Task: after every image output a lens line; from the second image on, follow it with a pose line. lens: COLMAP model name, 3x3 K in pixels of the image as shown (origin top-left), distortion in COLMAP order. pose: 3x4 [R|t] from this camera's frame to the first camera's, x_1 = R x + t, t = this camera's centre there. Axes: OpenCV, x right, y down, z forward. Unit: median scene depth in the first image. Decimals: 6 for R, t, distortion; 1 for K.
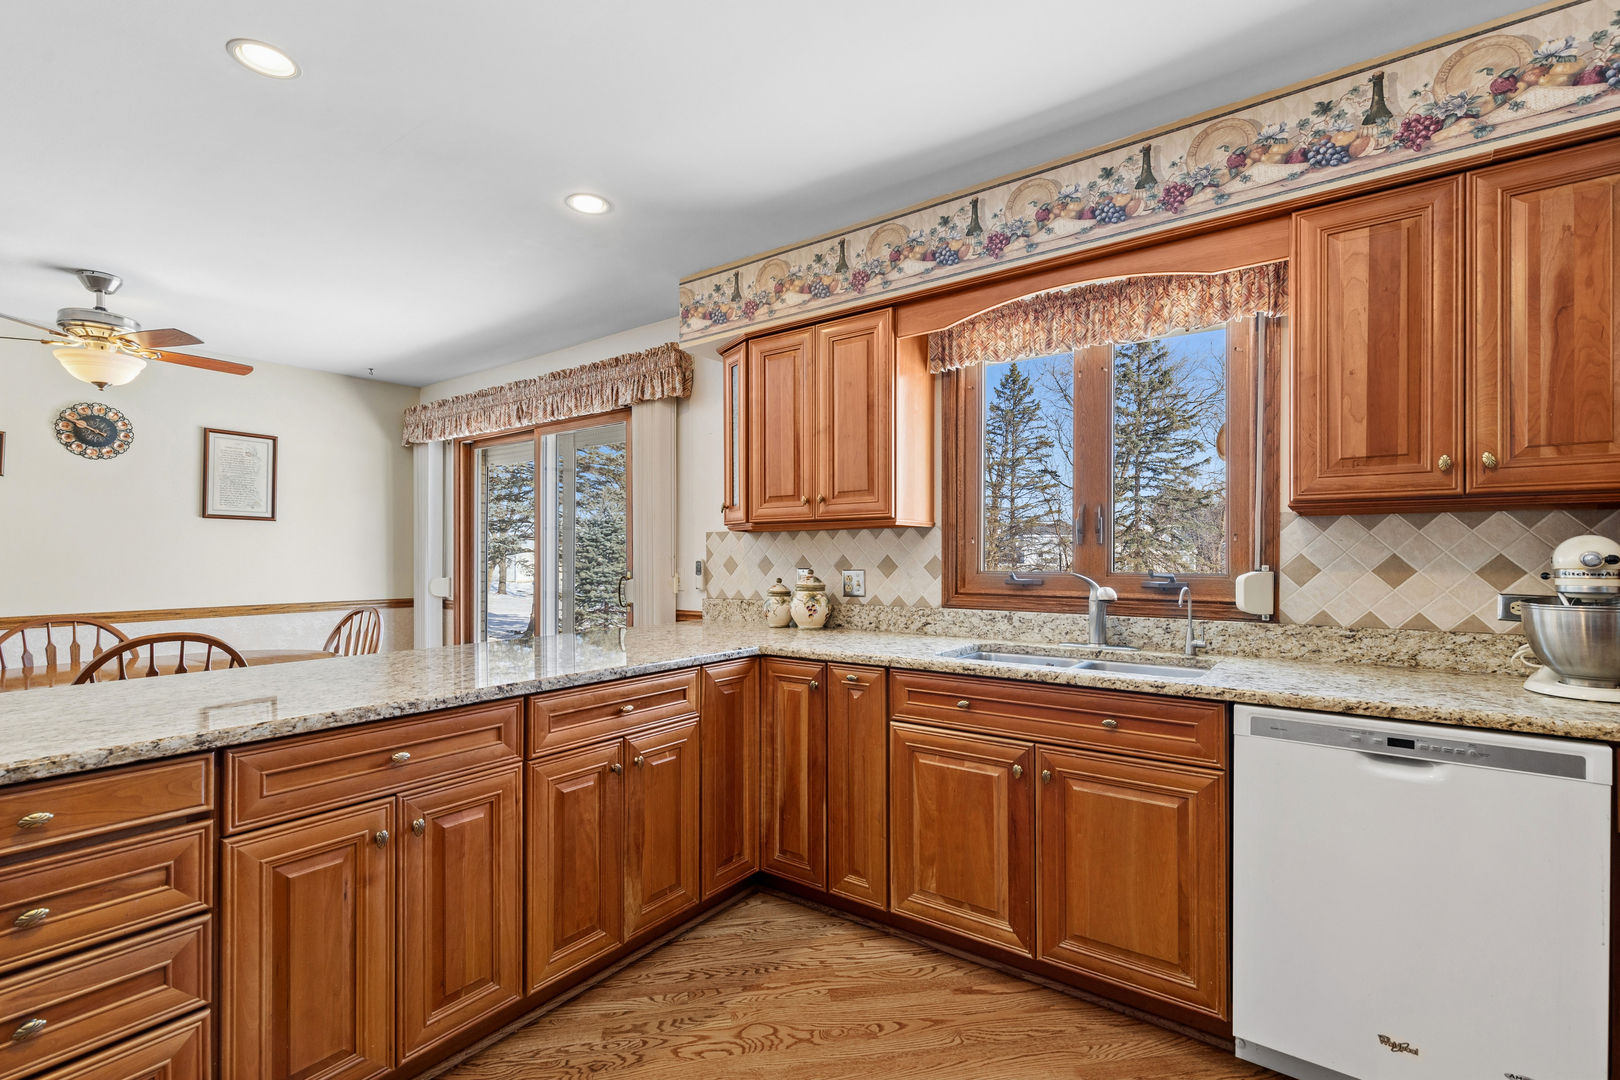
lens RADIAL K [[722.8, 0, 814.5], [0, 722.8, 554.7], [0, 0, 1]] dist [0.005474, -0.002024]
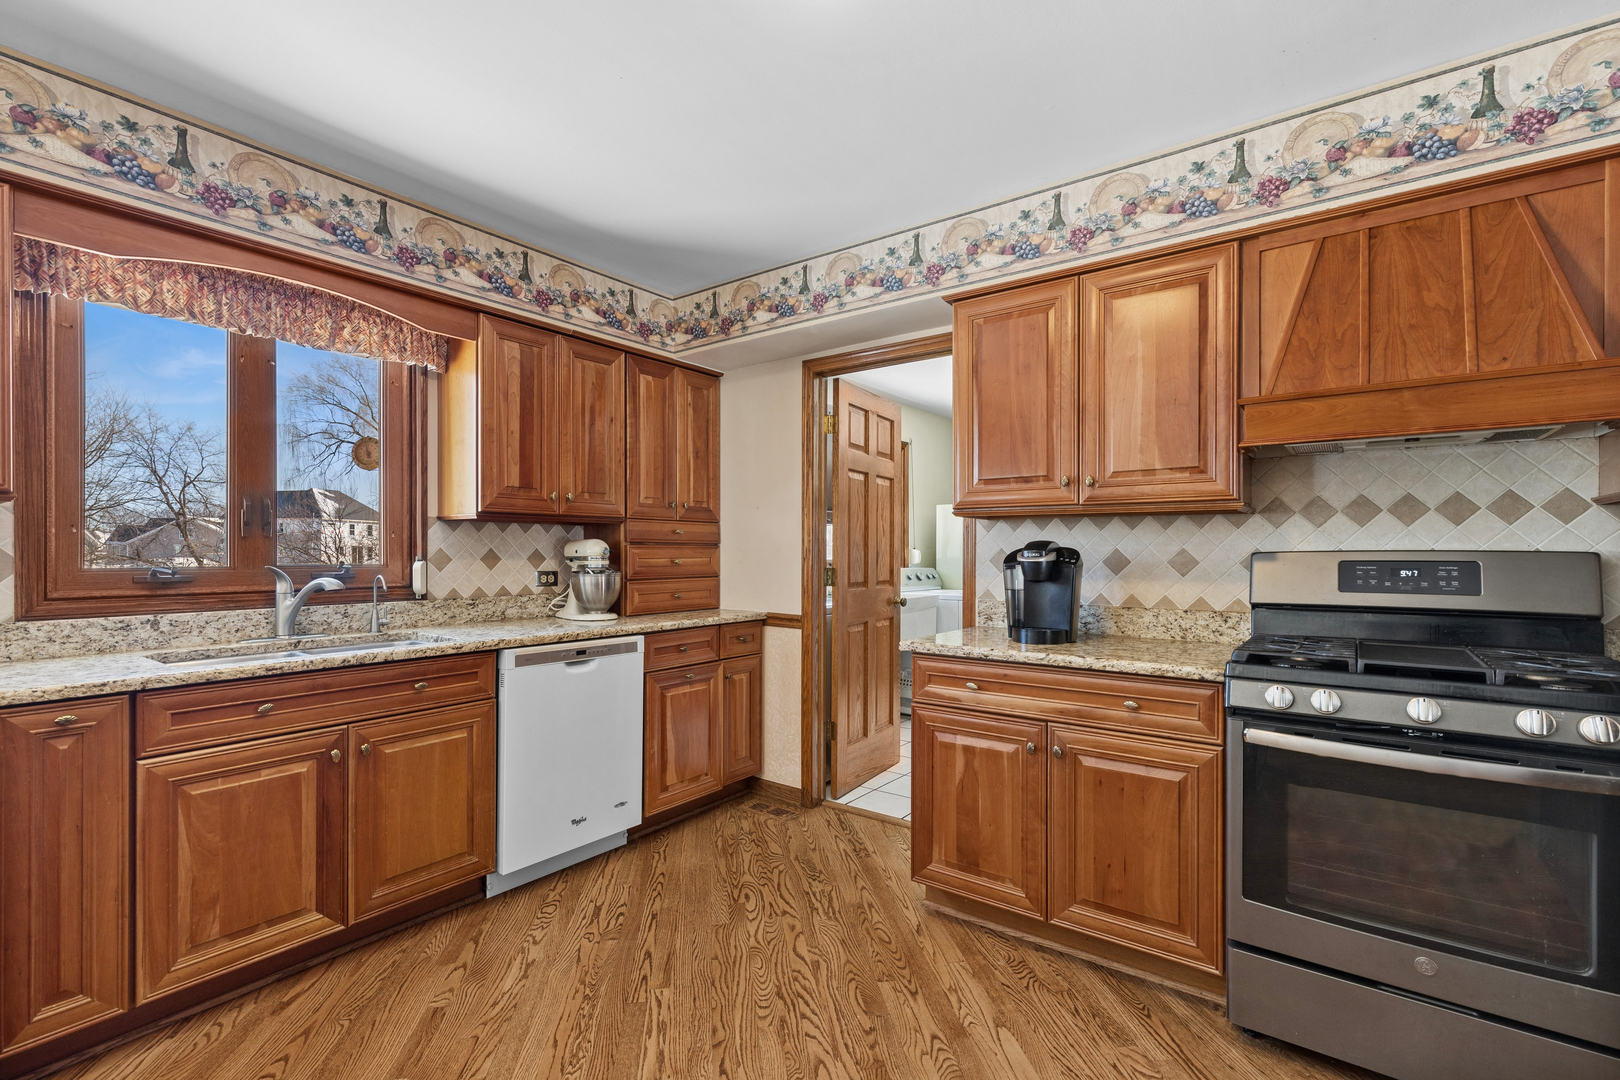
lens RADIAL K [[722.8, 0, 810.5], [0, 722.8, 552.8], [0, 0, 1]] dist [0.005474, -0.002024]
pose [[0.015475, -0.001731, 0.999879, -0.656856], [-0.001907, 0.999997, 0.001761, 0.004355], [-0.999878, -0.001934, 0.015471, 0.265614]]
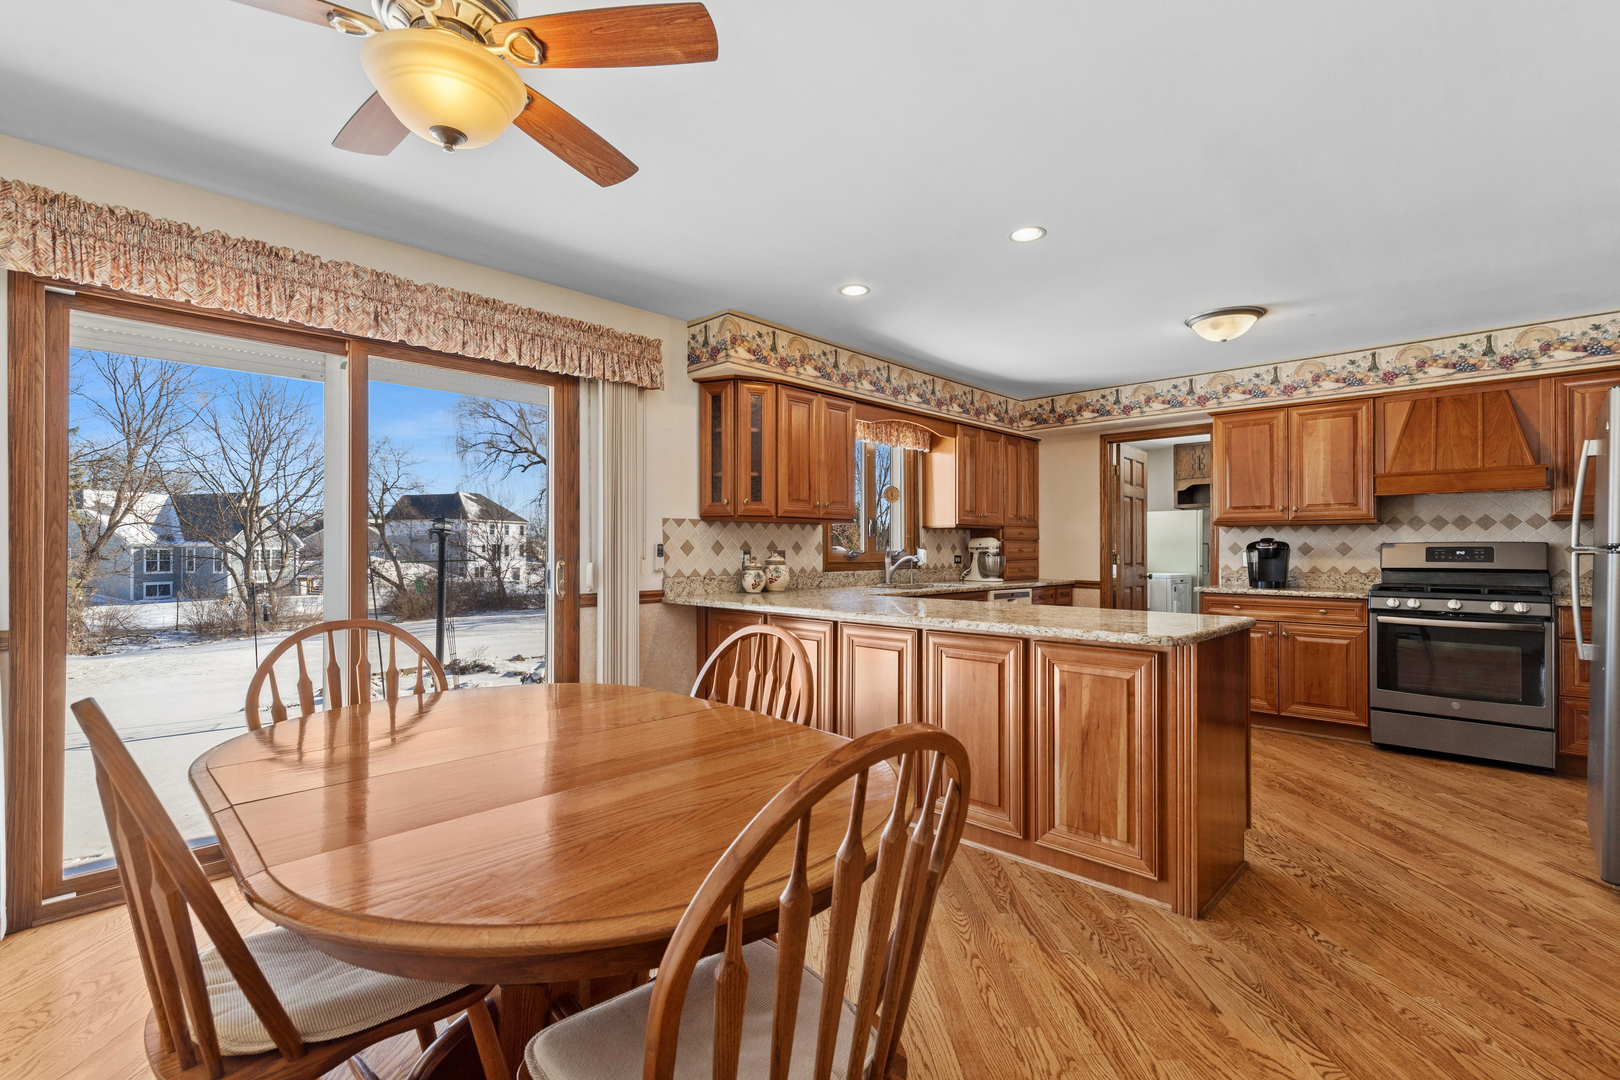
lens RADIAL K [[722.8, 0, 814.5], [0, 722.8, 542.7], [0, 0, 1]] dist [0.005474, -0.002024]
pose [[0.141444, 0.010203, 0.989894, -1.911506], [-0.002703, 0.999947, -0.009920, 0.026712], [-0.989943, -0.001273, 0.141464, 0.973911]]
